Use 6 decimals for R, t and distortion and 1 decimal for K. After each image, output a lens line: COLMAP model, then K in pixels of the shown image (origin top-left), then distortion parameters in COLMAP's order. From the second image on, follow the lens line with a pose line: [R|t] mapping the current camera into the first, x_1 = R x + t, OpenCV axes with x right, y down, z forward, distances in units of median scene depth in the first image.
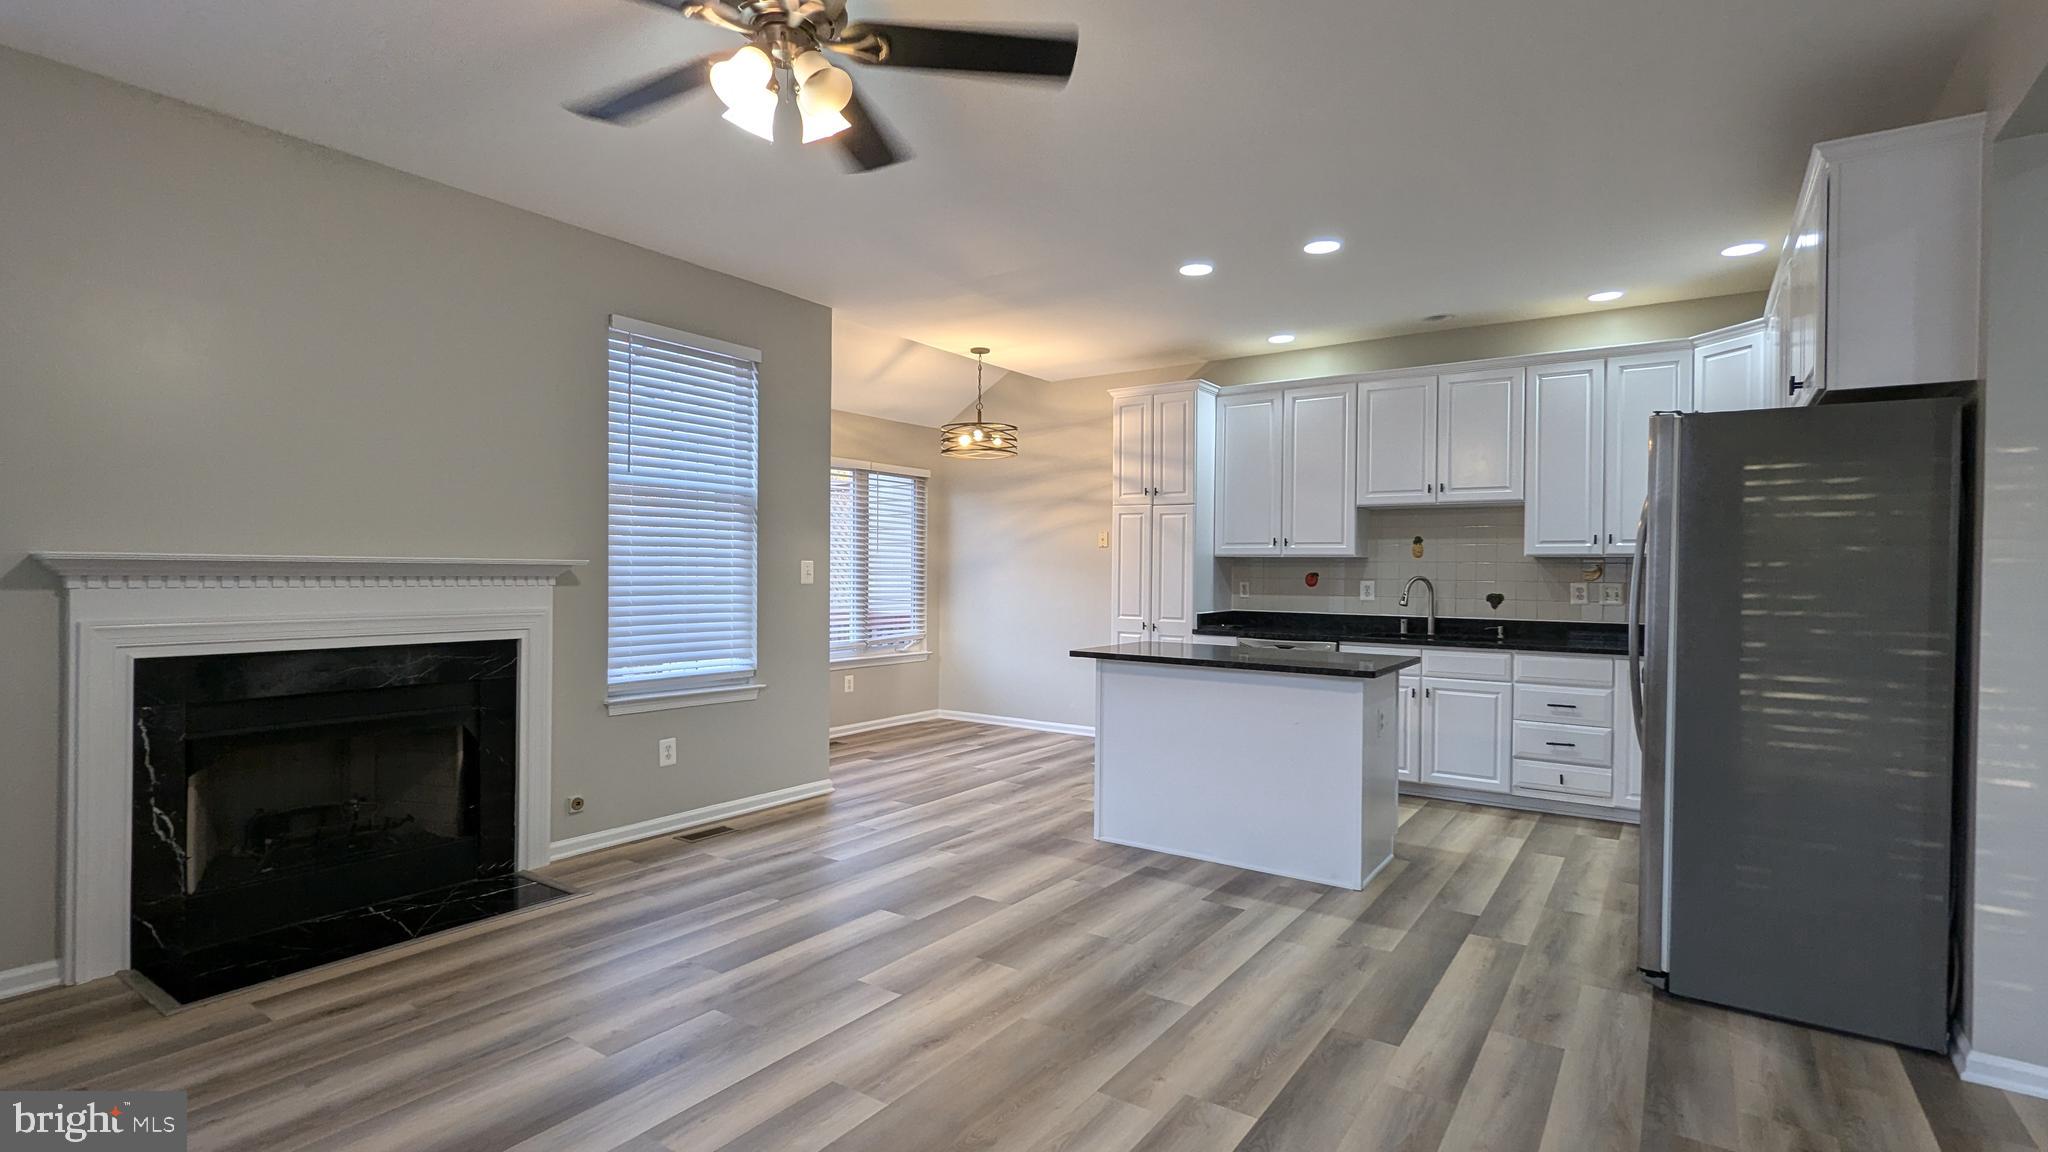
lens RADIAL K [[944.2, 0, 1024.0], [0, 944.2, 576.0], [0, 0, 1]] dist [-0.000835, 0.000084]
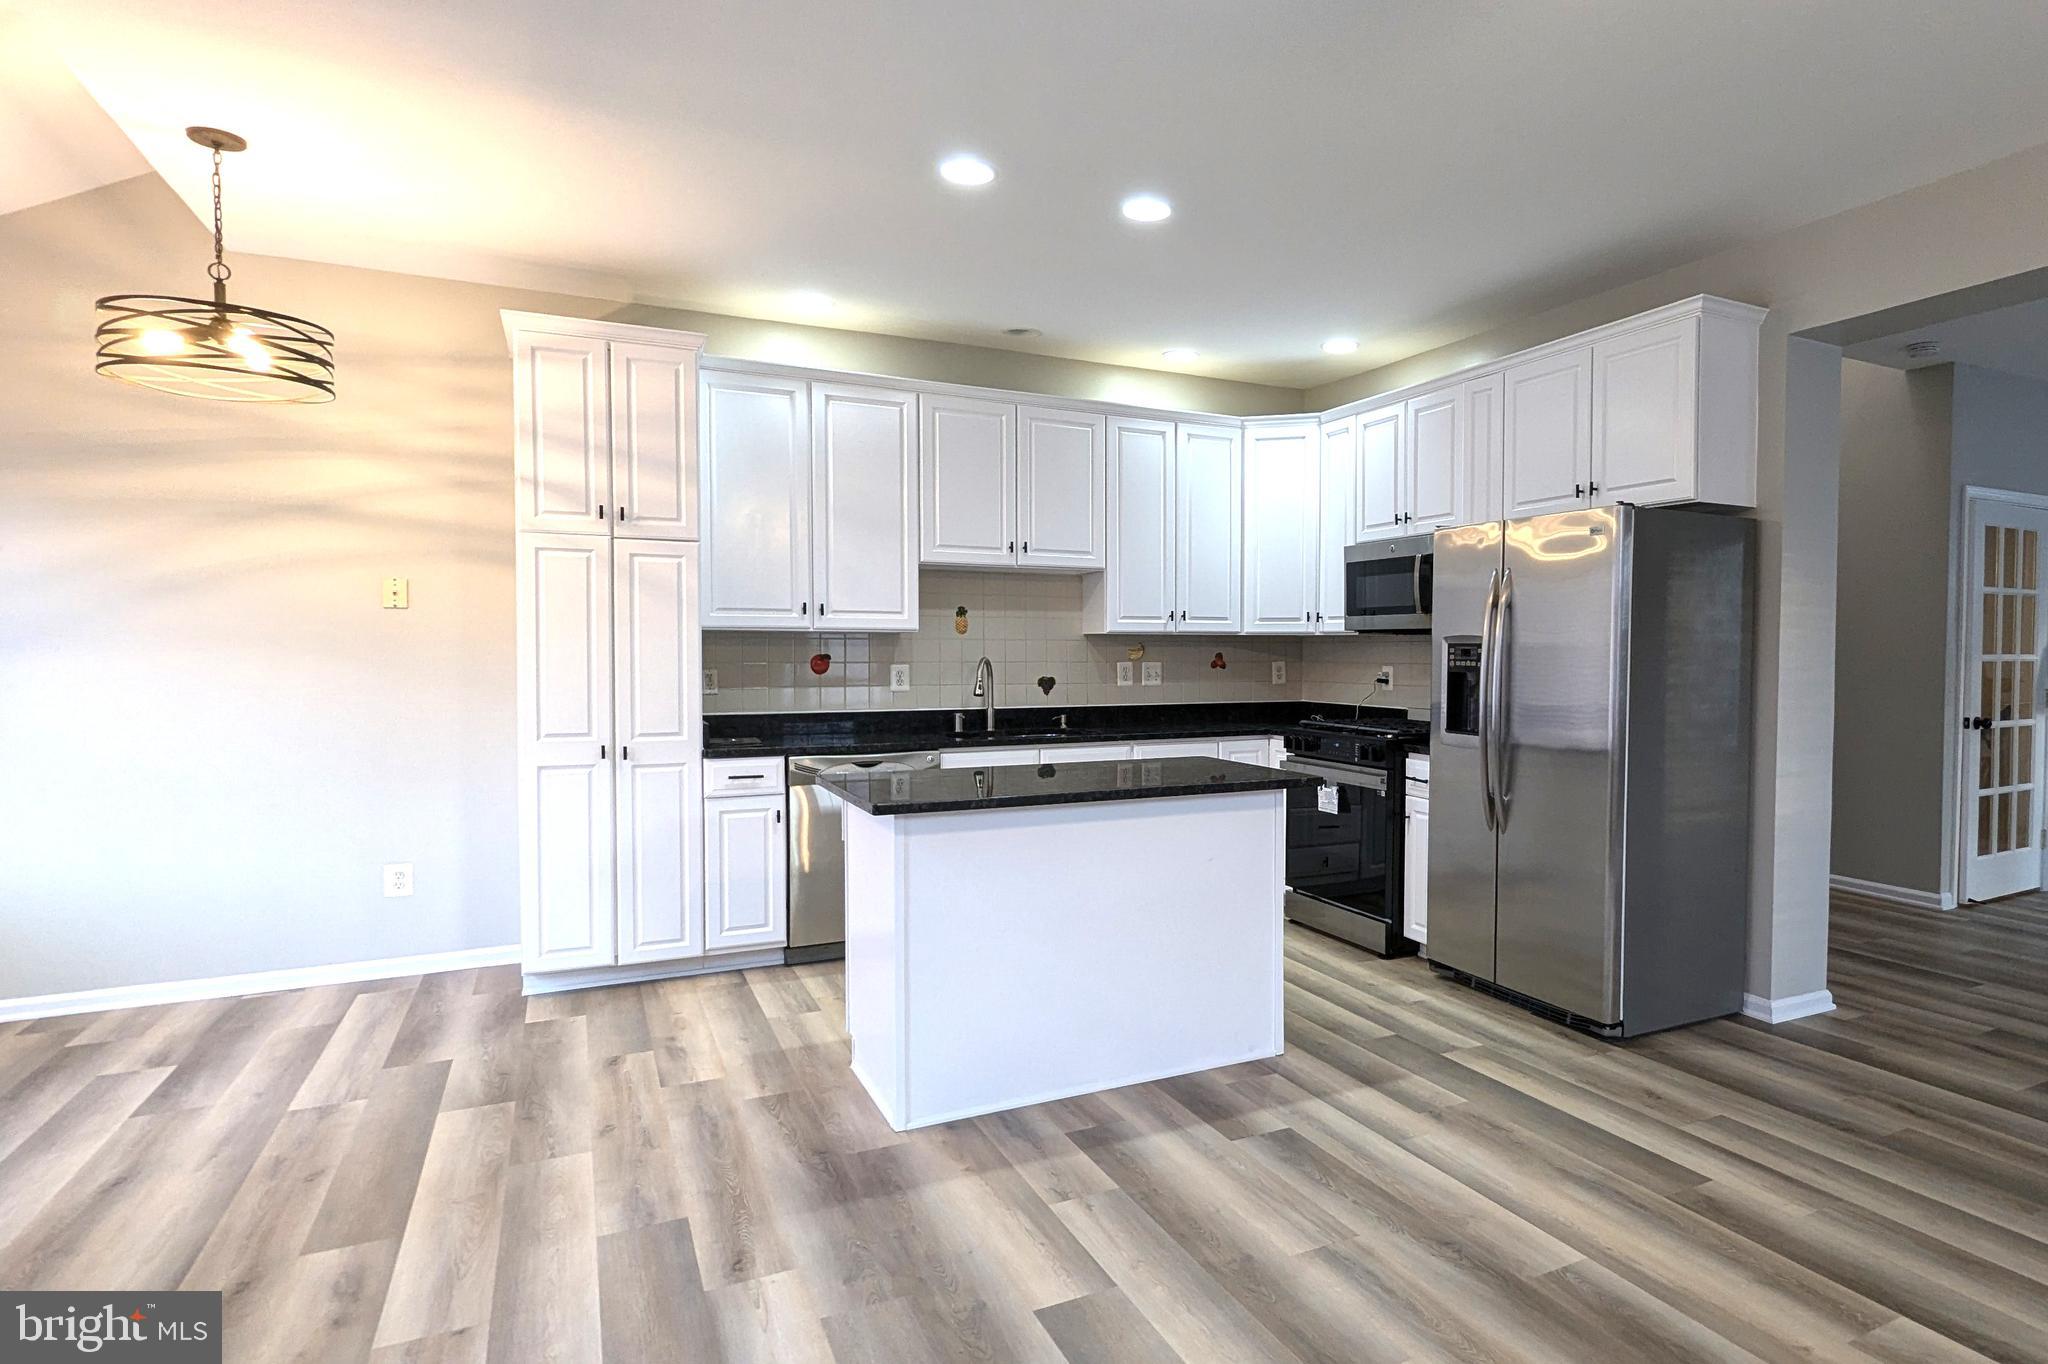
lens RADIAL K [[1171.9, 0, 1024.0], [0, 1171.9, 682.0], [0, 0, 1]] dist [0.001891, -0.000951]
pose [[0.450827, -0.033251, 0.891992, -0.495985], [0.007248, 0.999409, 0.033592, -0.013501], [-0.892582, -0.008679, 0.450801, 0.602688]]
